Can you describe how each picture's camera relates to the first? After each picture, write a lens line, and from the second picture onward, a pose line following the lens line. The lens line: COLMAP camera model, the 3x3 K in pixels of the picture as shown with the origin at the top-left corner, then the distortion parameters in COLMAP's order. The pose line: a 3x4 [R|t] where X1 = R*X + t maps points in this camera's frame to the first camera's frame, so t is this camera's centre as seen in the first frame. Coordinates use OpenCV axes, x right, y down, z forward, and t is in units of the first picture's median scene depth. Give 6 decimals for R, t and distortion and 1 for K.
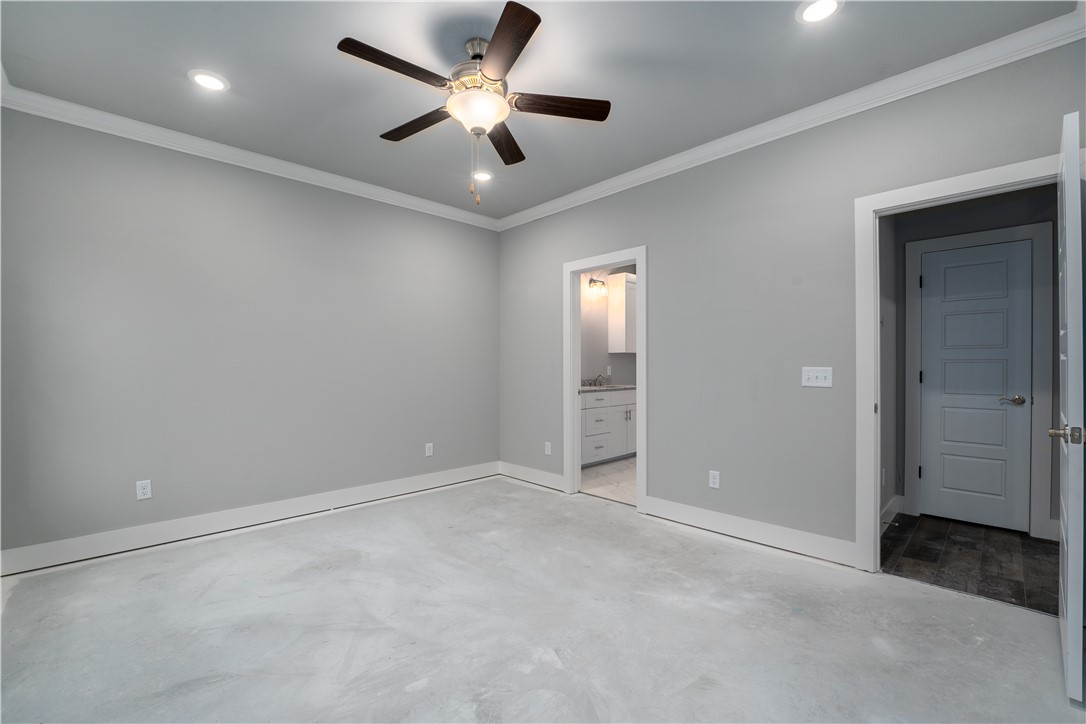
lens RADIAL K [[456.0, 0, 543.0], [0, 456.0, 362.0], [0, 0, 1]] dist [-0.029434, 0.003532]
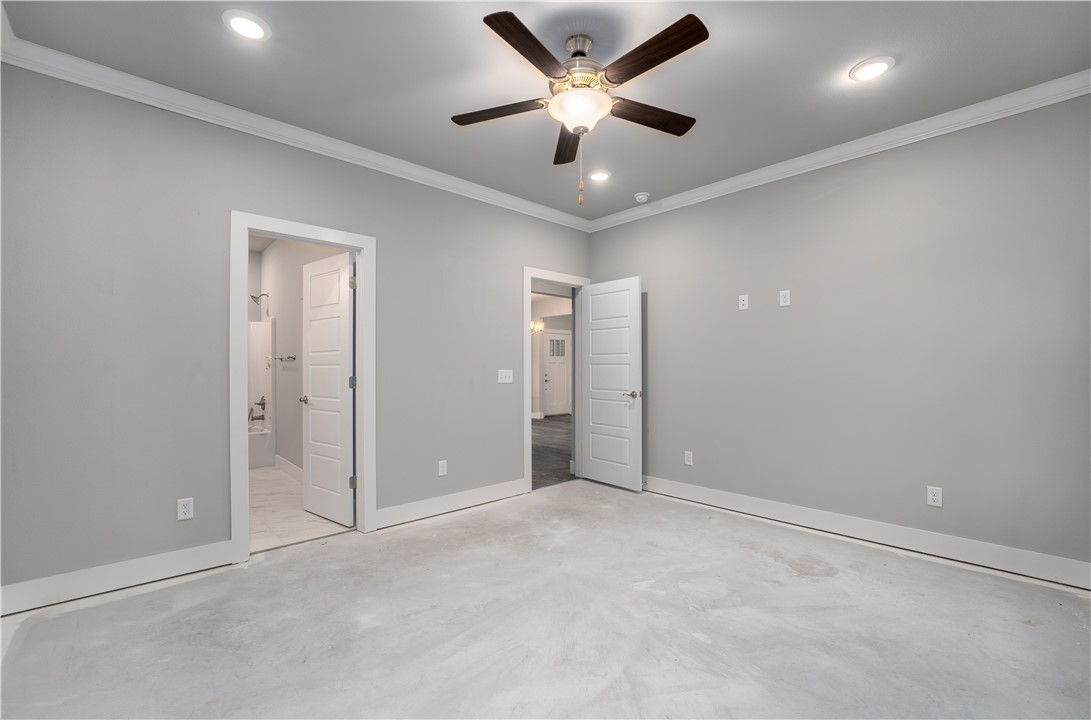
lens RADIAL K [[457.1, 0, 541.3], [0, 457.1, 365.7], [0, 0, 1]] dist [-0.022528, -0.000005]
pose [[0.027764, 0.007578, 0.999586, -0.951433], [-0.008565, 0.999936, -0.007343, 0.008138], [-0.999578, -0.008357, 0.027827, 0.891038]]
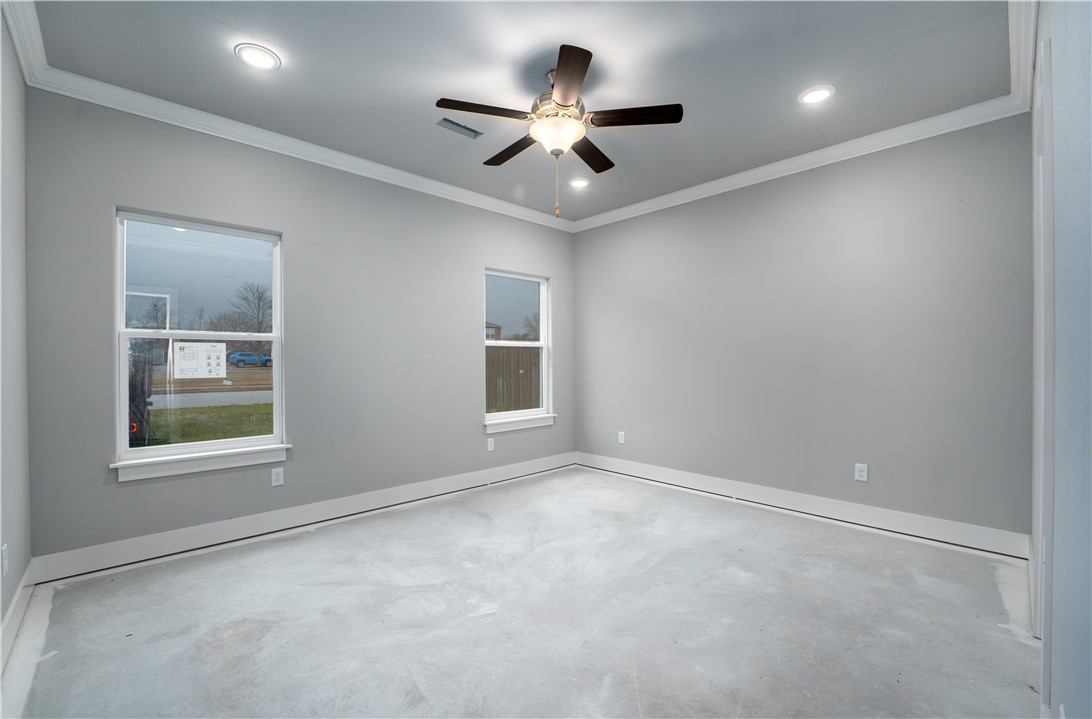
lens RADIAL K [[457.5, 0, 541.8], [0, 457.5, 365.2], [0, 0, 1]] dist [-0.022528, -0.000005]
pose [[-0.012189, 0.011409, -0.999861, 0.825832], [0.010954, 0.999876, 0.011275, 0.005884], [0.999866, -0.010816, -0.012312, 0.818443]]
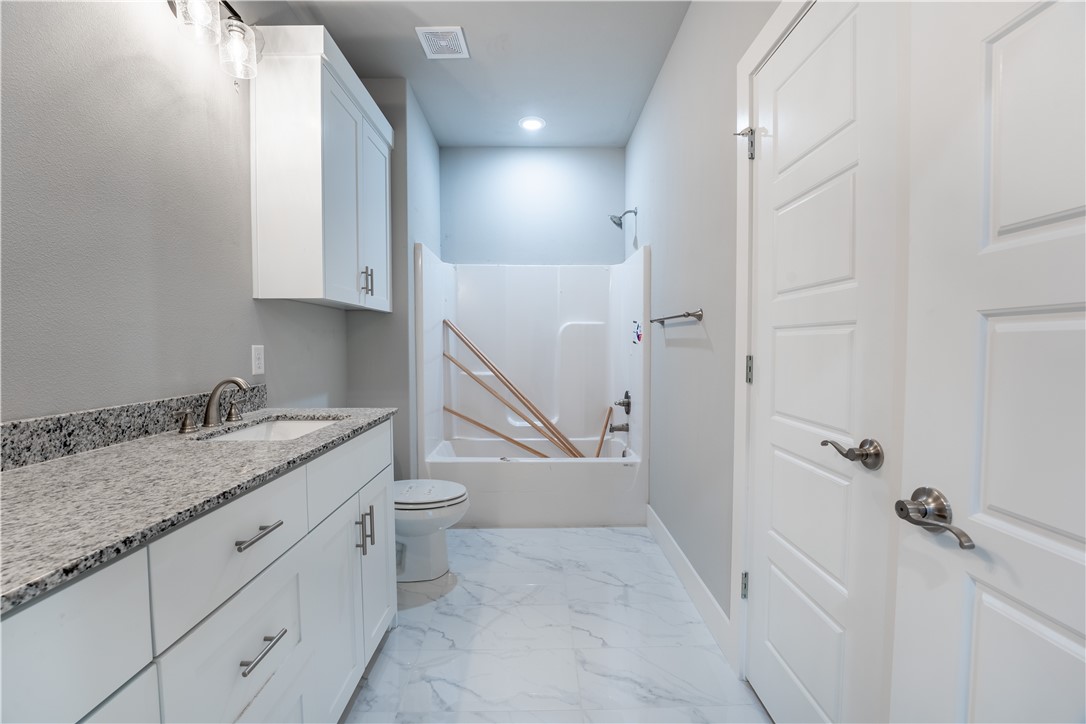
lens RADIAL K [[456.0, 0, 543.0], [0, 456.0, 362.0], [0, 0, 1]] dist [-0.029434, 0.003532]
pose [[0.681645, -0.031817, 0.730991, 0.137261], [-0.007984, 0.998671, 0.050914, 0.010216], [-0.731640, -0.040541, 0.680485, 1.621617]]
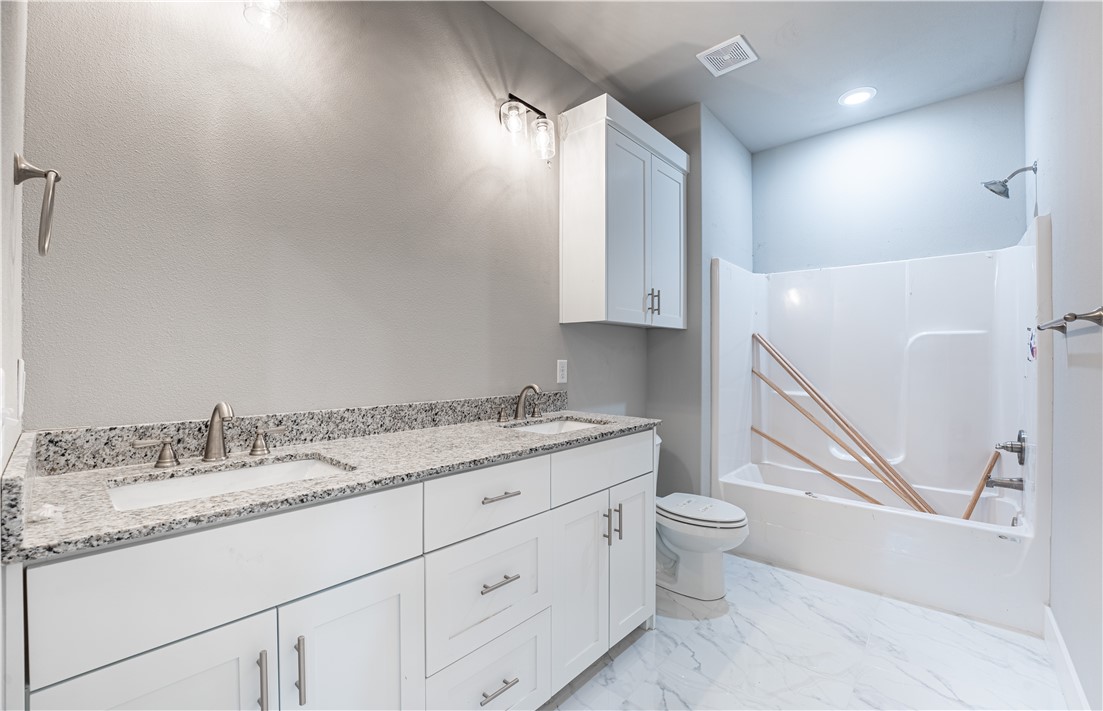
lens RADIAL K [[465.4, 0, 543.1], [0, 465.4, 357.7], [0, 0, 1]] dist [-0.024609, 0.000273]
pose [[0.998362, 0.002118, 0.057171, 0.264210], [-0.002874, 0.999910, 0.013136, 0.006922], [-0.057138, -0.013278, 0.998278, 1.506587]]
